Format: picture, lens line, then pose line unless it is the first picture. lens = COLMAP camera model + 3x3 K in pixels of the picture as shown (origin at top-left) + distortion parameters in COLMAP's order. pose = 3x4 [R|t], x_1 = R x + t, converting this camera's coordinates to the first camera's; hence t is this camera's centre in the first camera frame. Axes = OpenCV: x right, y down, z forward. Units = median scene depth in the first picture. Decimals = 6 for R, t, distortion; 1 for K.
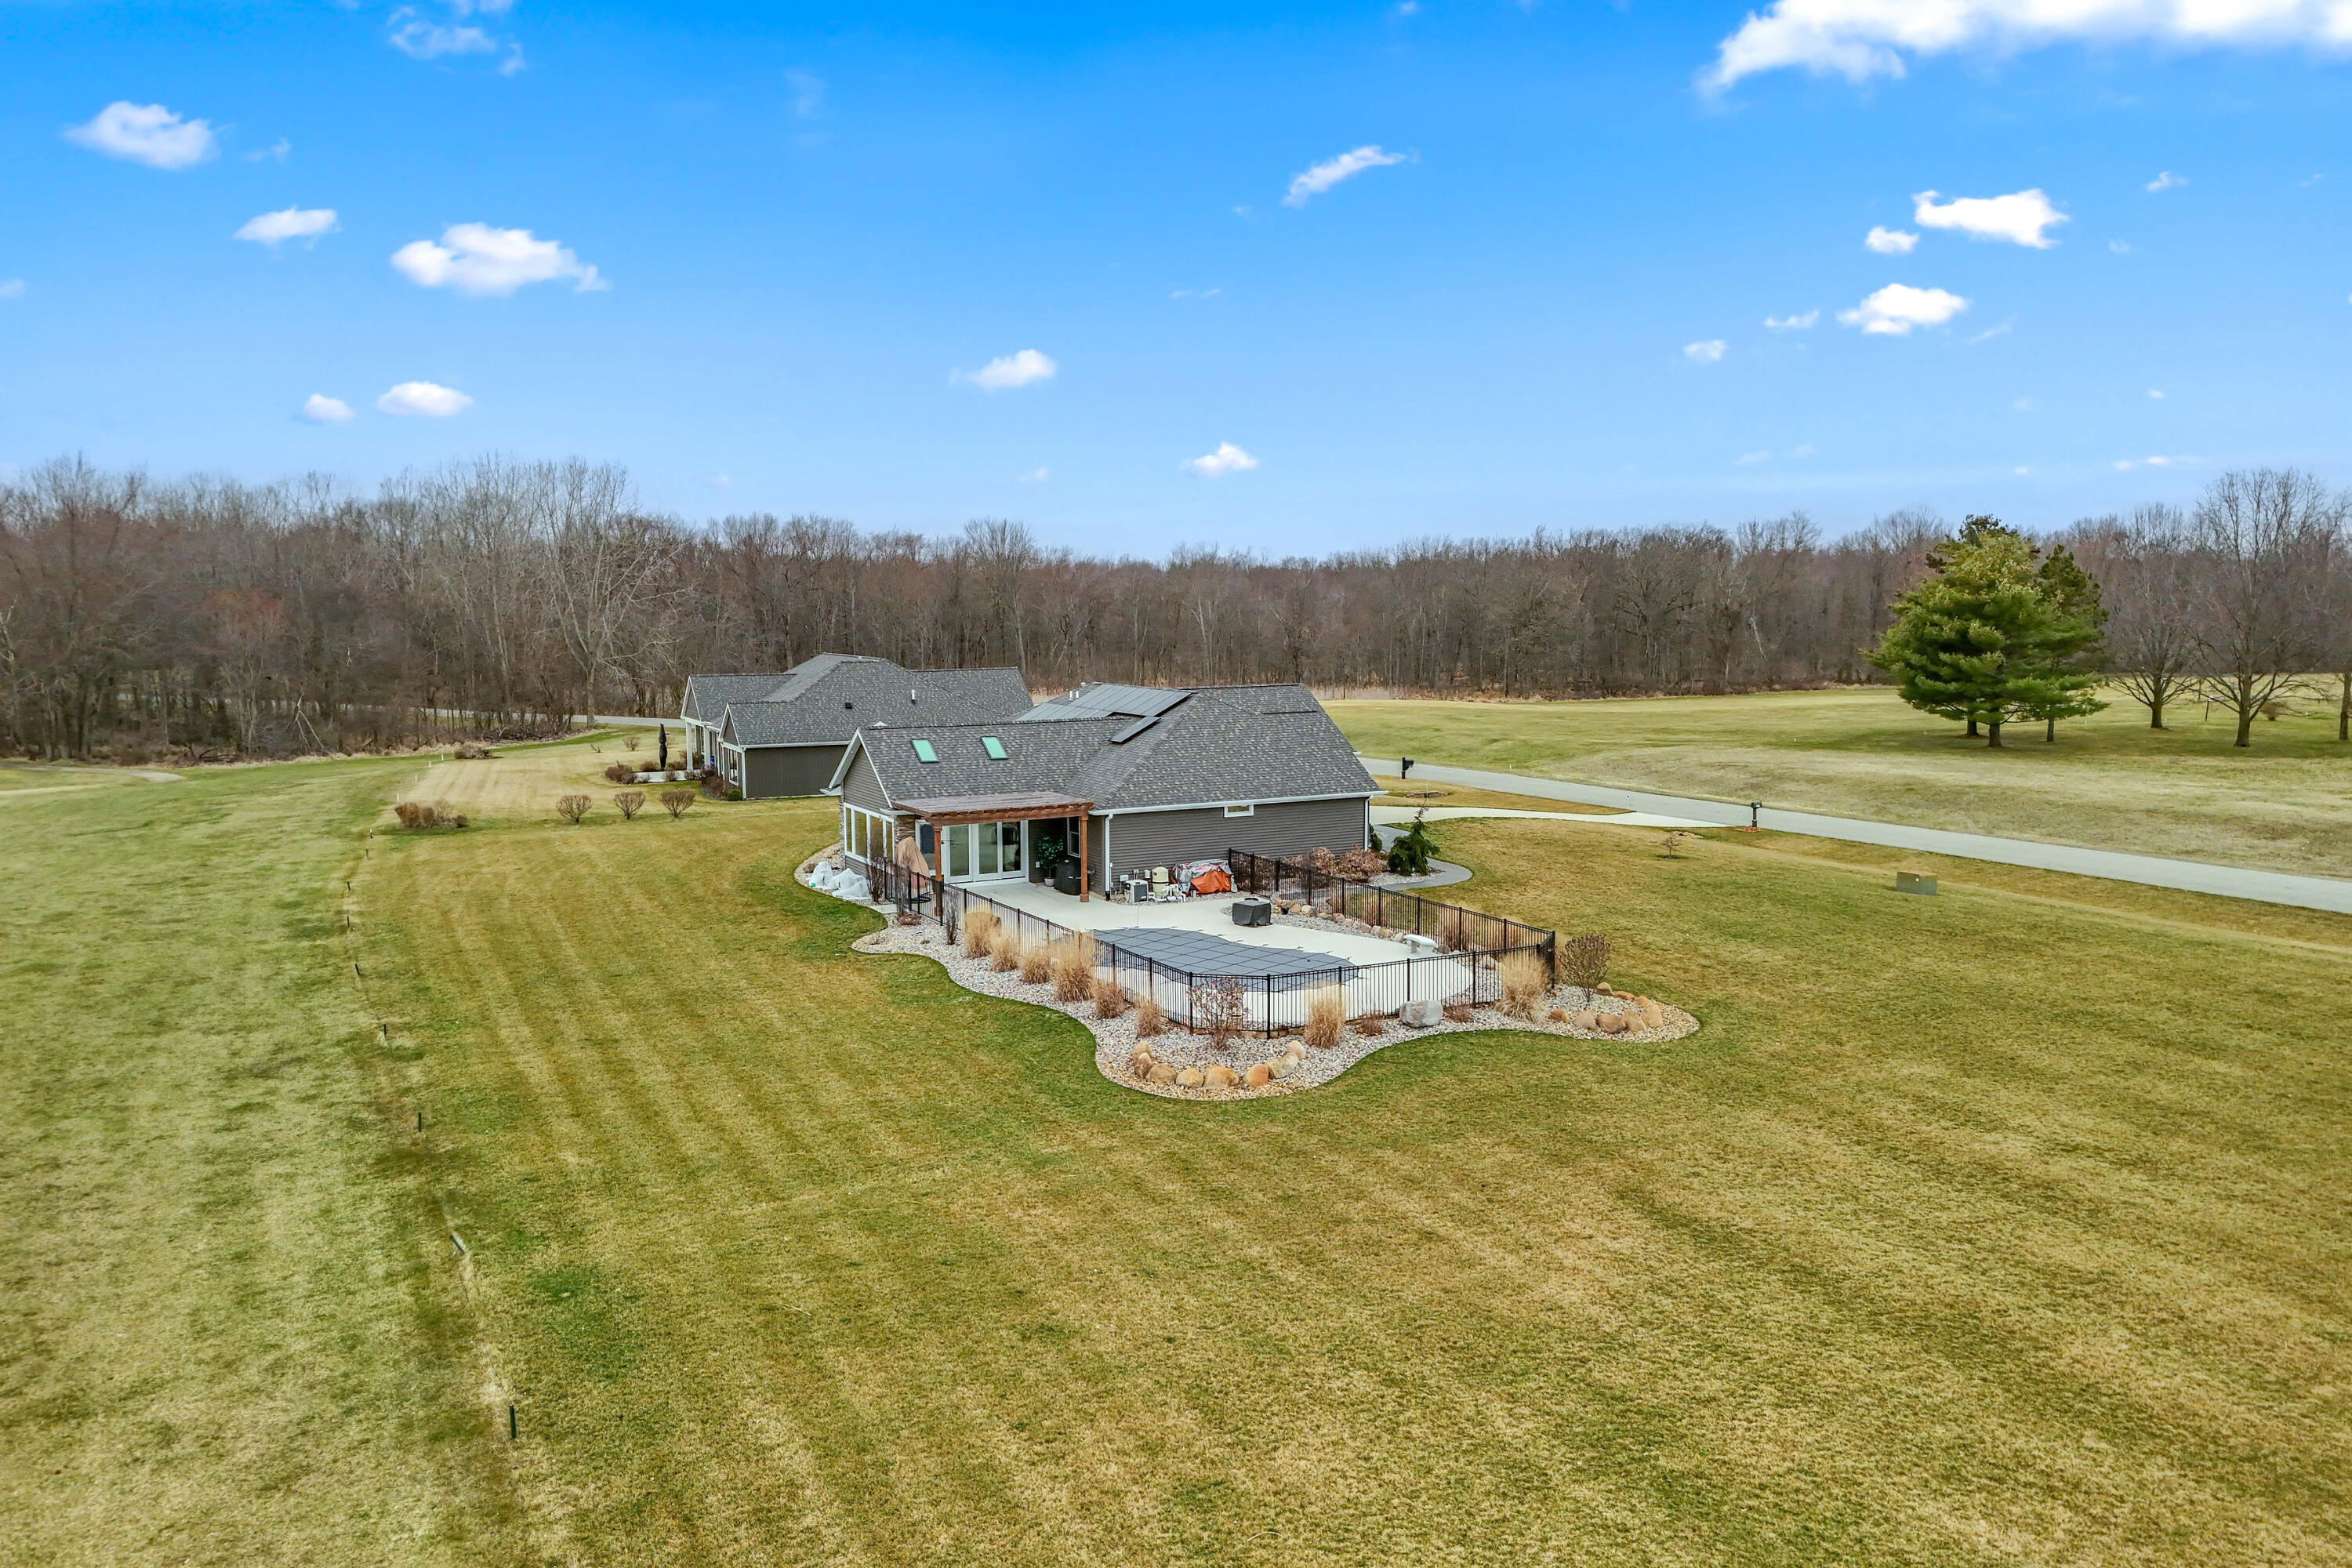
lens RADIAL K [[1712.9, 0, 1183.0], [0, 1712.9, 759.7], [0, 0, 1]] dist [0.092117, -0.076228]
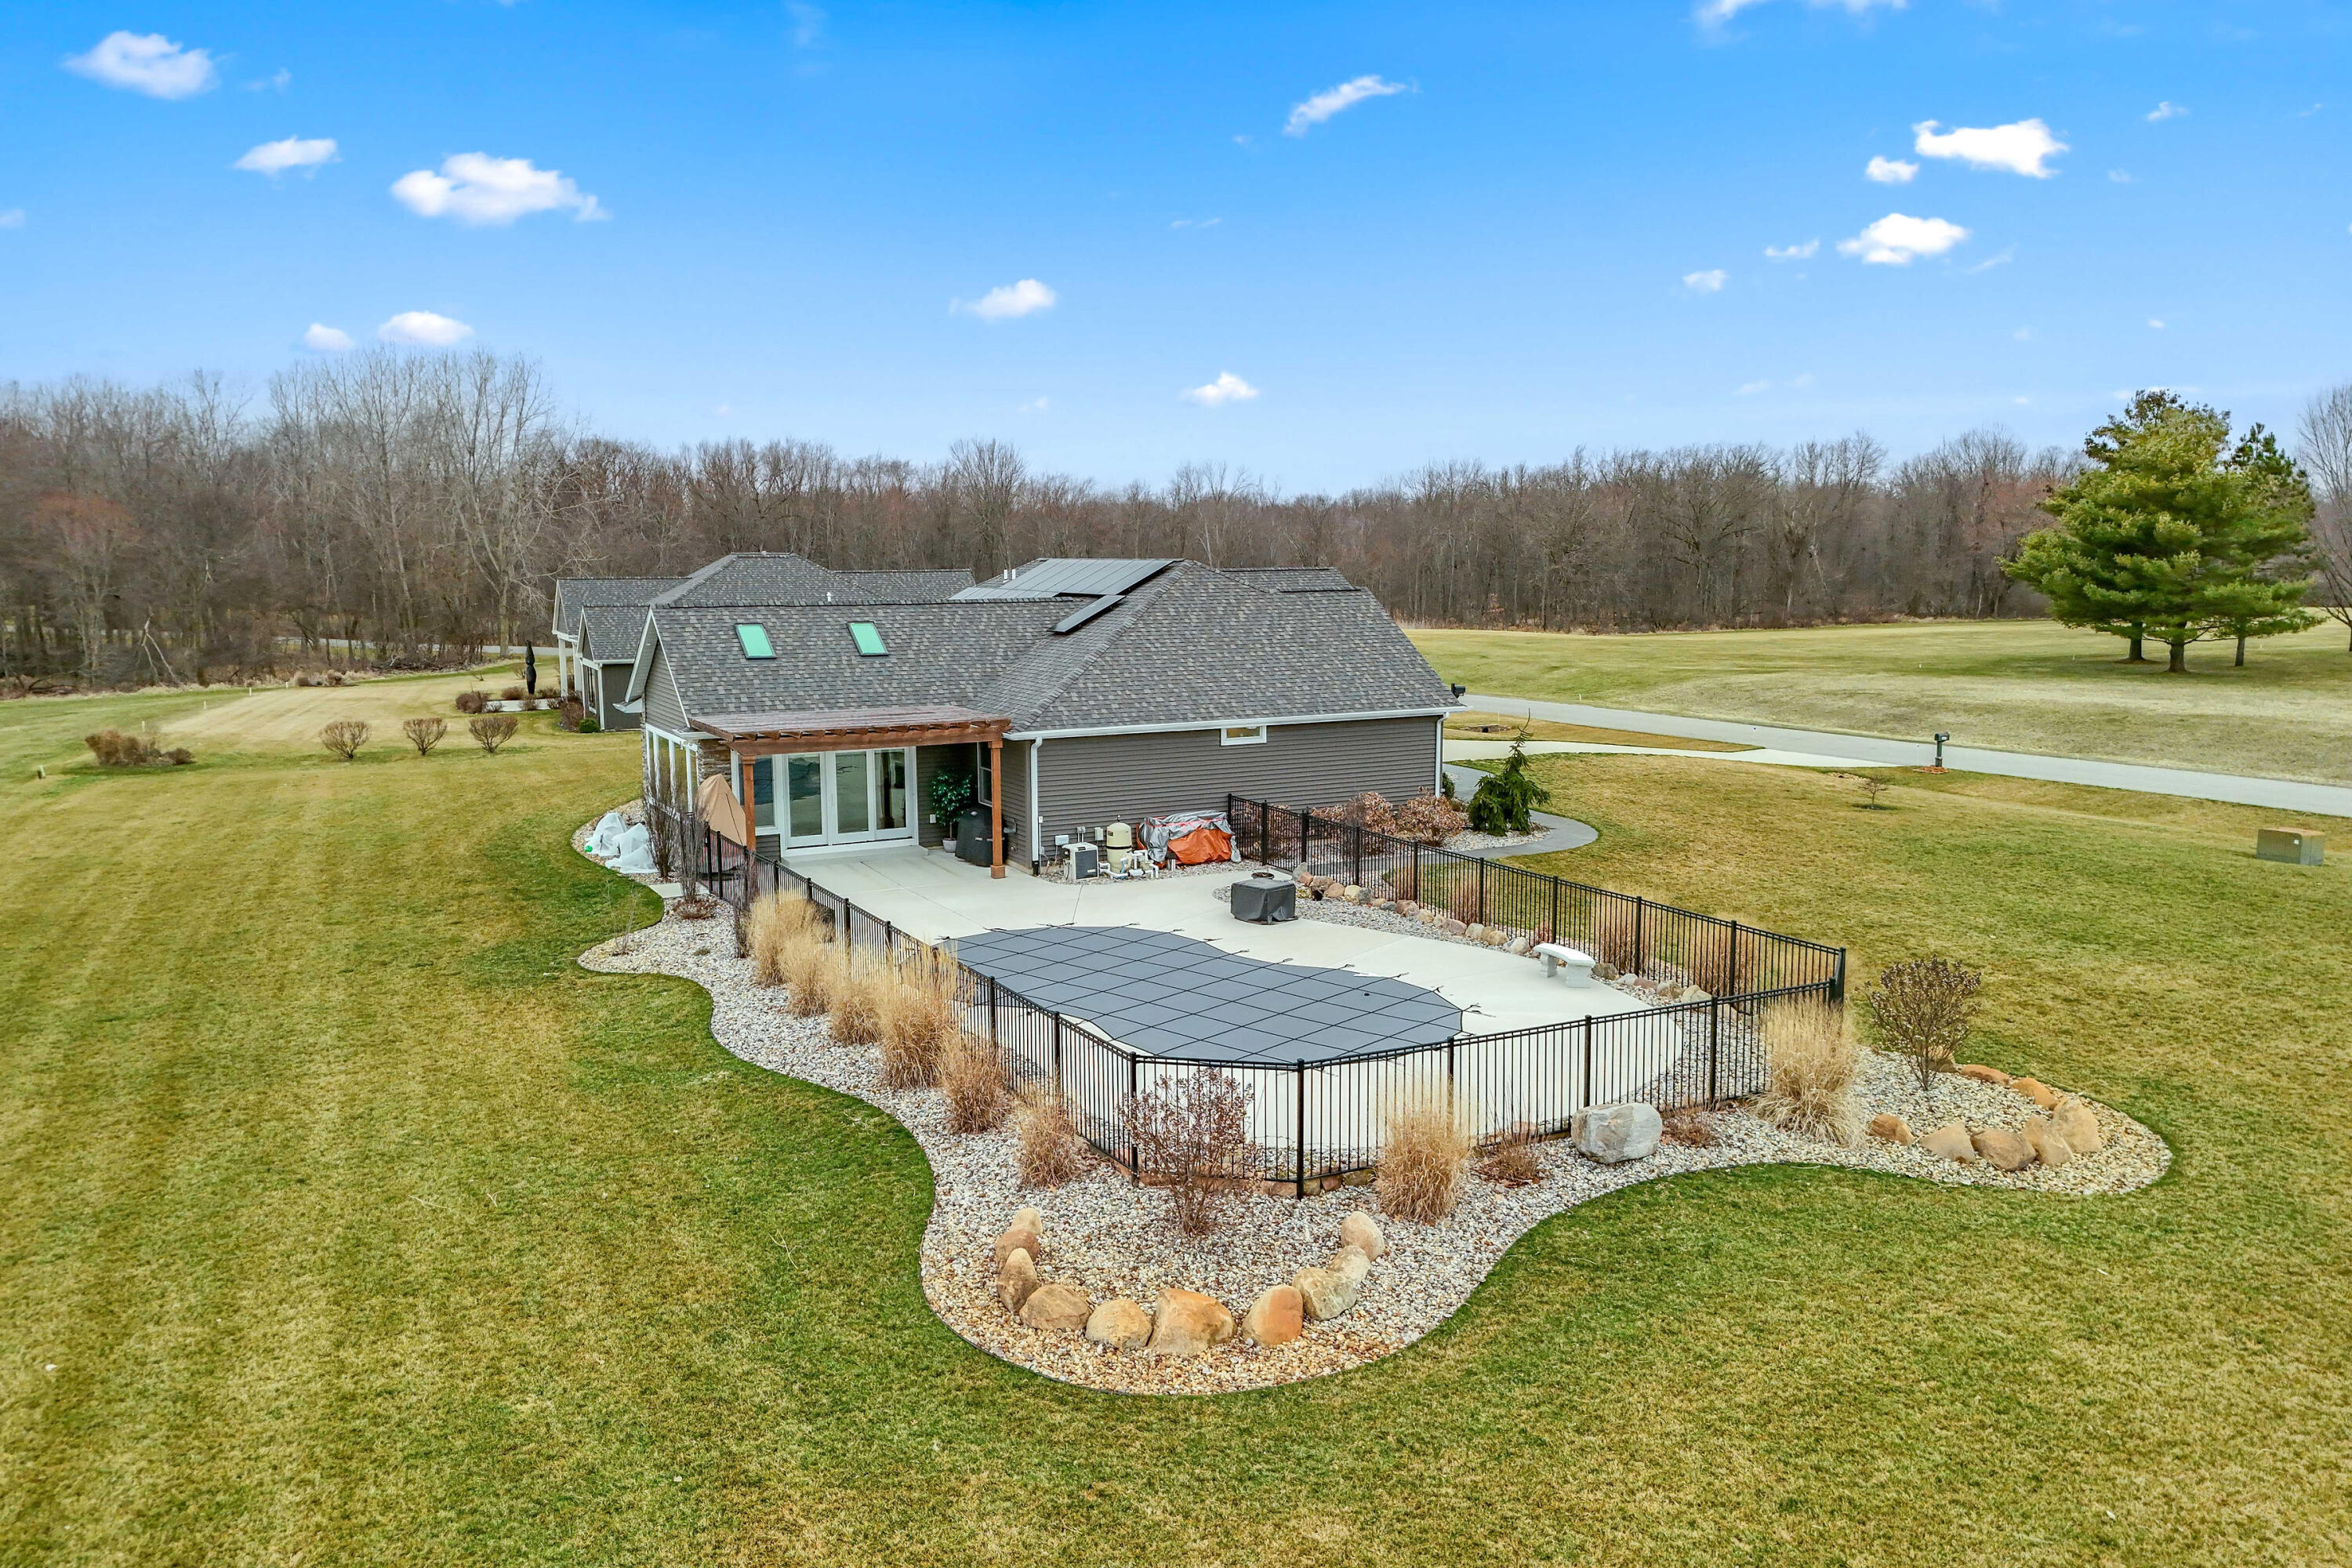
lens RADIAL K [[1712.9, 0, 1183.0], [0, 1712.9, 759.7], [0, 0, 1]] dist [0.092117, -0.076228]
pose [[0.999979, 0.000643, -0.006504, 0.013655], [-0.000456, 0.999584, 0.028827, 0.019947], [0.006520, -0.028823, 0.999563, 0.346534]]
